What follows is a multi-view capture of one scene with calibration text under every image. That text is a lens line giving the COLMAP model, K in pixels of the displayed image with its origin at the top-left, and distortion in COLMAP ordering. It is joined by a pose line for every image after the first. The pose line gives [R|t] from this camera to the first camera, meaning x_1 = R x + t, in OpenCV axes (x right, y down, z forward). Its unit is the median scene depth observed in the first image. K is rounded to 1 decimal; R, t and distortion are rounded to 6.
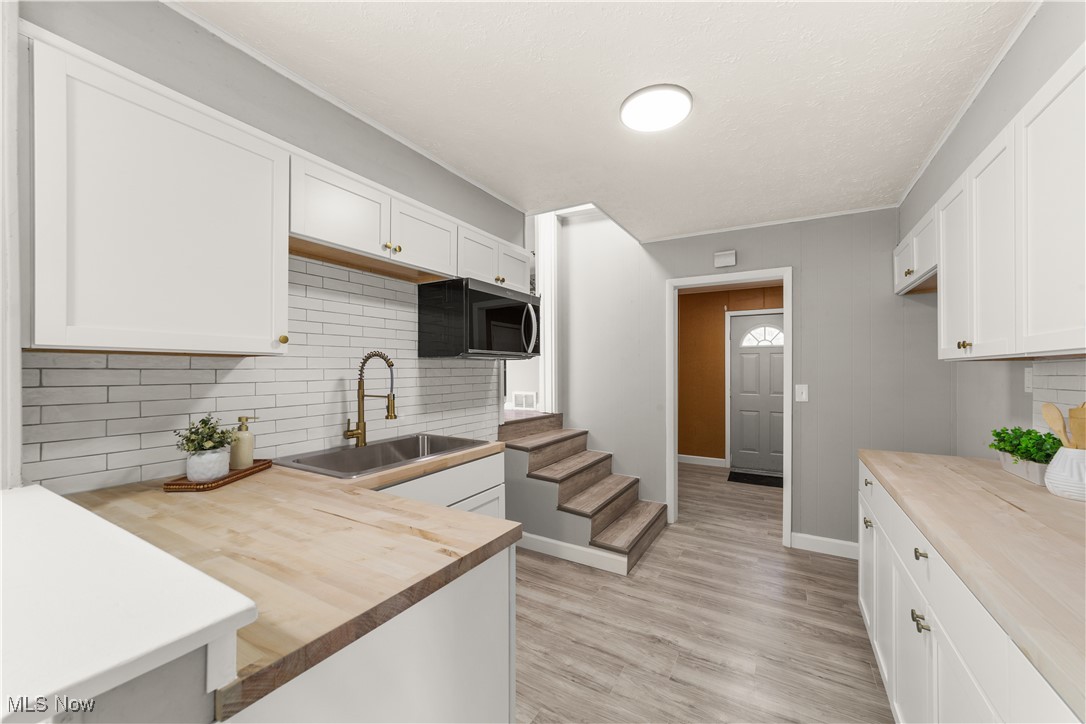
lens RADIAL K [[417.2, 0, 544.3], [0, 417.2, 369.9], [0, 0, 1]] dist [-0.009985, 0.001968]
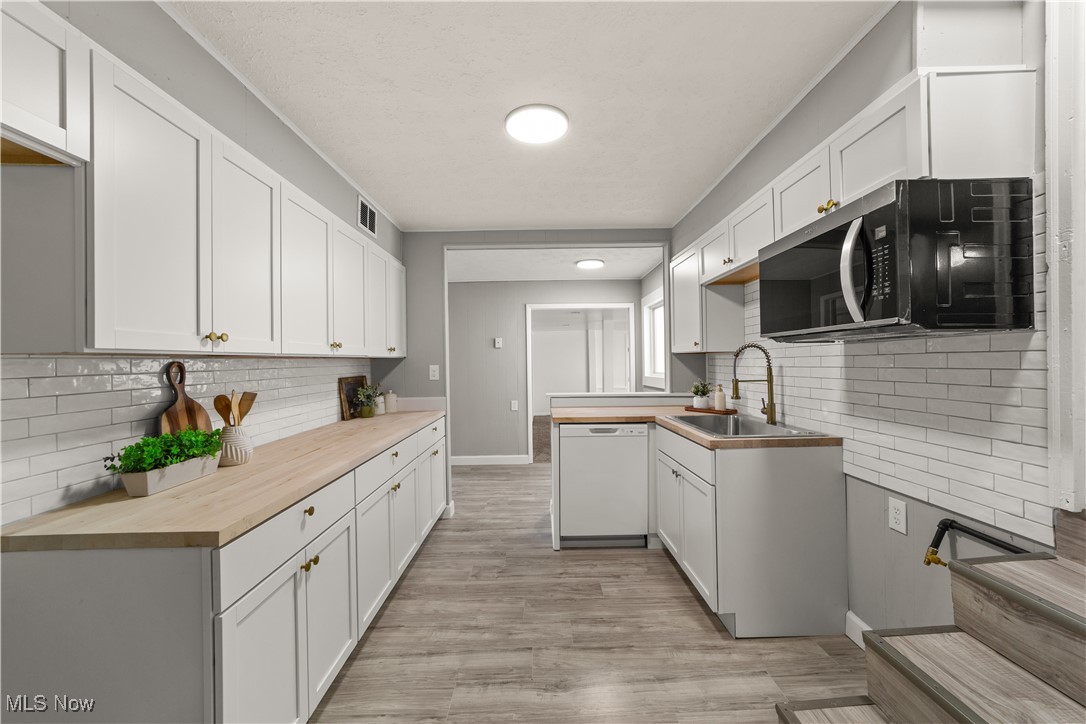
lens RADIAL K [[417.2, 0, 542.8], [0, 417.2, 363.1], [0, 0, 1]] dist [-0.009985, 0.001968]
pose [[-0.858222, 0.014128, -0.513084, 0.721791], [0.014467, 0.999890, 0.003334, -0.000616], [0.513075, -0.004562, -0.858332, 1.707599]]
